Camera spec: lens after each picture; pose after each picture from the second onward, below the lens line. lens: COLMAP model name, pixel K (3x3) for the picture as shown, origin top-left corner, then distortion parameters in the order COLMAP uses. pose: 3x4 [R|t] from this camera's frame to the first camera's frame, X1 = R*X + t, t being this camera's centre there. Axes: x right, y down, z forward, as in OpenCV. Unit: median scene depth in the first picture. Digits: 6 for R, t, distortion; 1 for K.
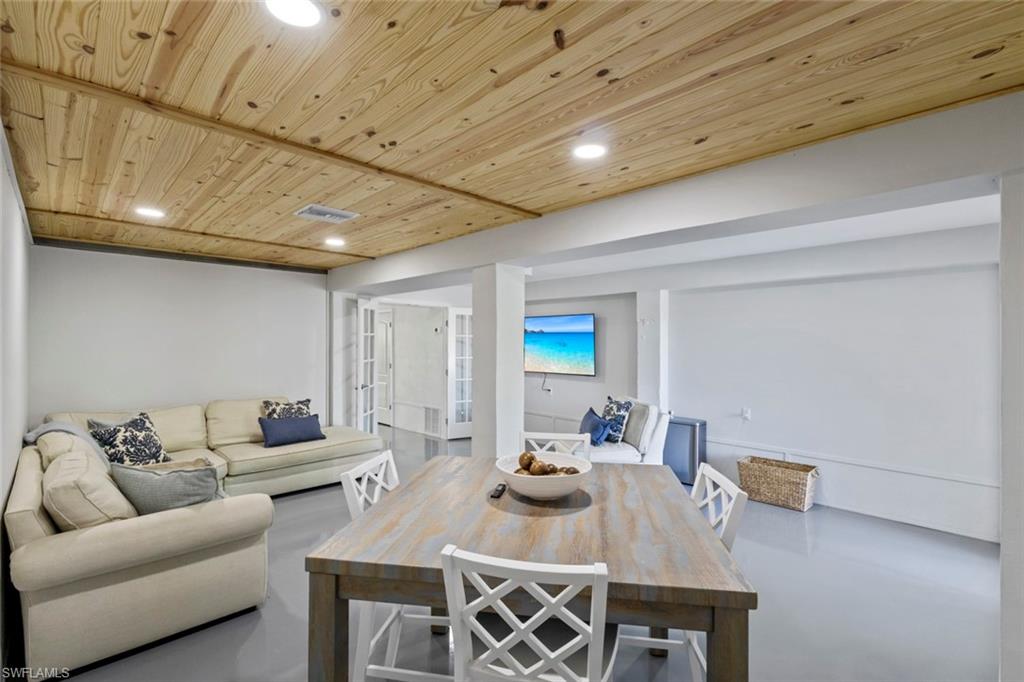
lens RADIAL K [[472.6, 0, 512.0], [0, 472.6, 341.0], [0, 0, 1]] dist [0.000848, 0.000155]
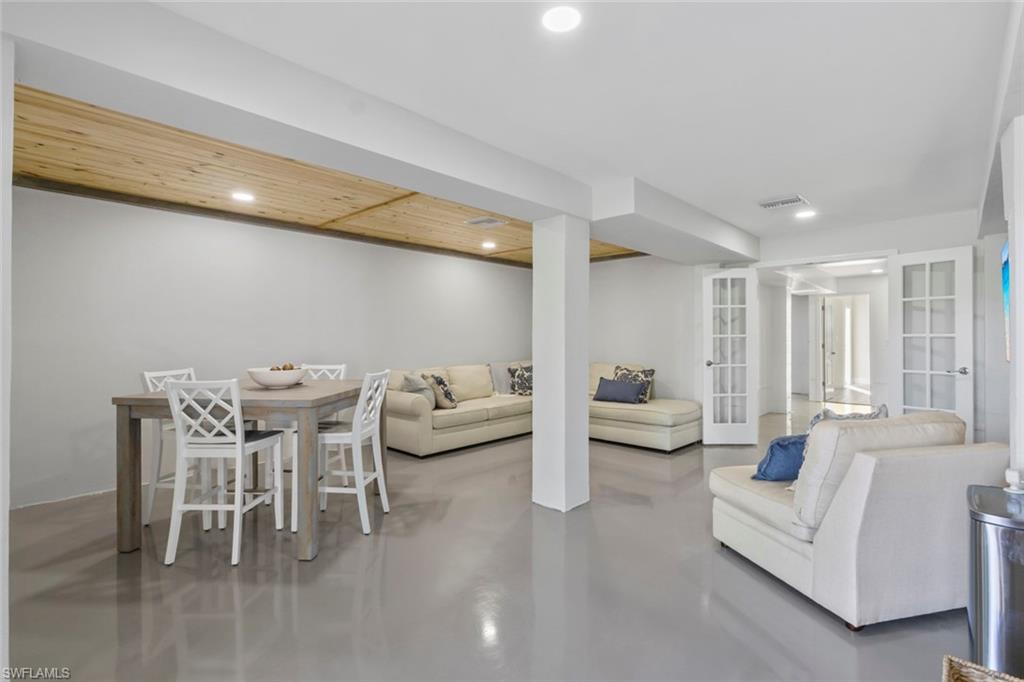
lens RADIAL K [[472.6, 0, 512.0], [0, 472.6, 341.0], [0, 0, 1]] dist [0.000848, 0.000155]
pose [[0.049127, 0.005193, -0.998779, 1.461126], [-0.001743, 0.999985, 0.005114, 0.116261], [0.998791, 0.001489, 0.049135, 1.413164]]
